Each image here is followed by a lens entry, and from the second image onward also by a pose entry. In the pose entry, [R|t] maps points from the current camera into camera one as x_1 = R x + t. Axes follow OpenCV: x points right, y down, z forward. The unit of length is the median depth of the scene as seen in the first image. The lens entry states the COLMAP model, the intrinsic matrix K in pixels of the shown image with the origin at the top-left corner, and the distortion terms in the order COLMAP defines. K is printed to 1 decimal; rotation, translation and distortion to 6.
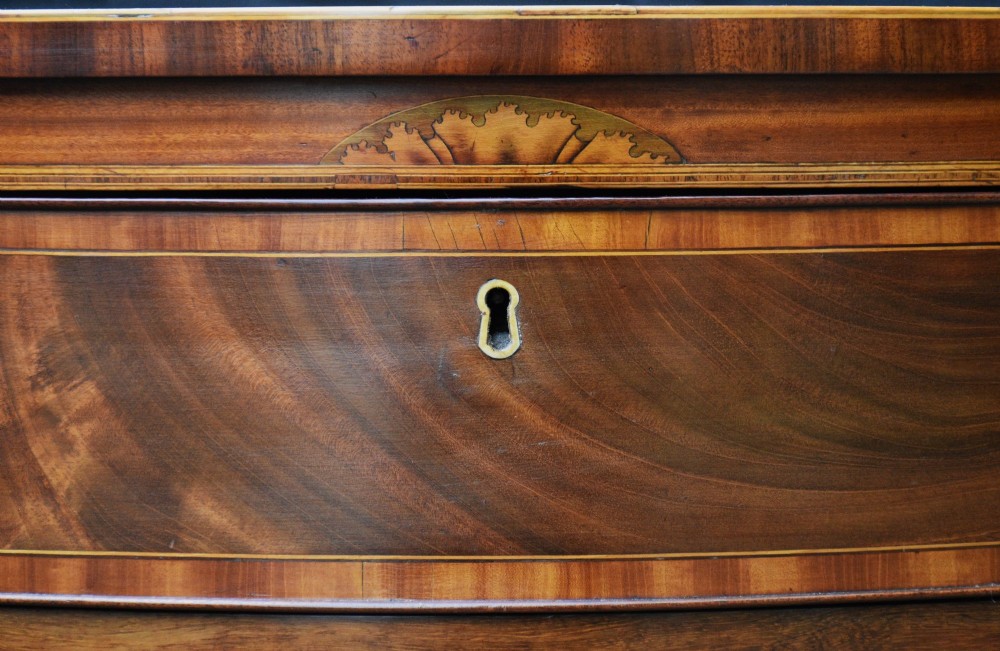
lens RADIAL K [[2930.5, 0, 506.2], [0, 2930.5, 325.1], [0, 0, 1]] dist [0.147367, 0.000000]
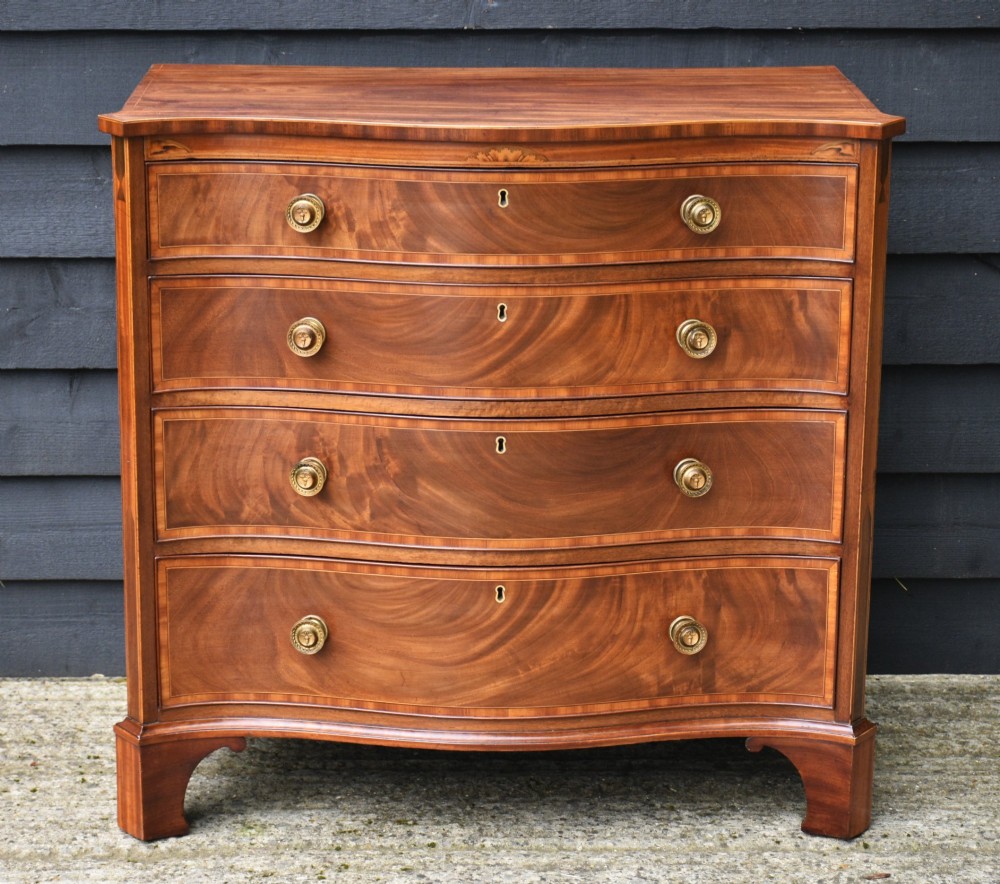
lens RADIAL K [[2694.1, 0, 496.3], [0, 2694.1, 444.1], [0, 0, 1]] dist [-0.068807, 0.000000]
pose [[0.999909, 0.009555, 0.009545, -0.045366], [-0.011165, 0.982459, 0.186142, -0.369489], [-0.007599, -0.186231, 0.982477, -2.817216]]
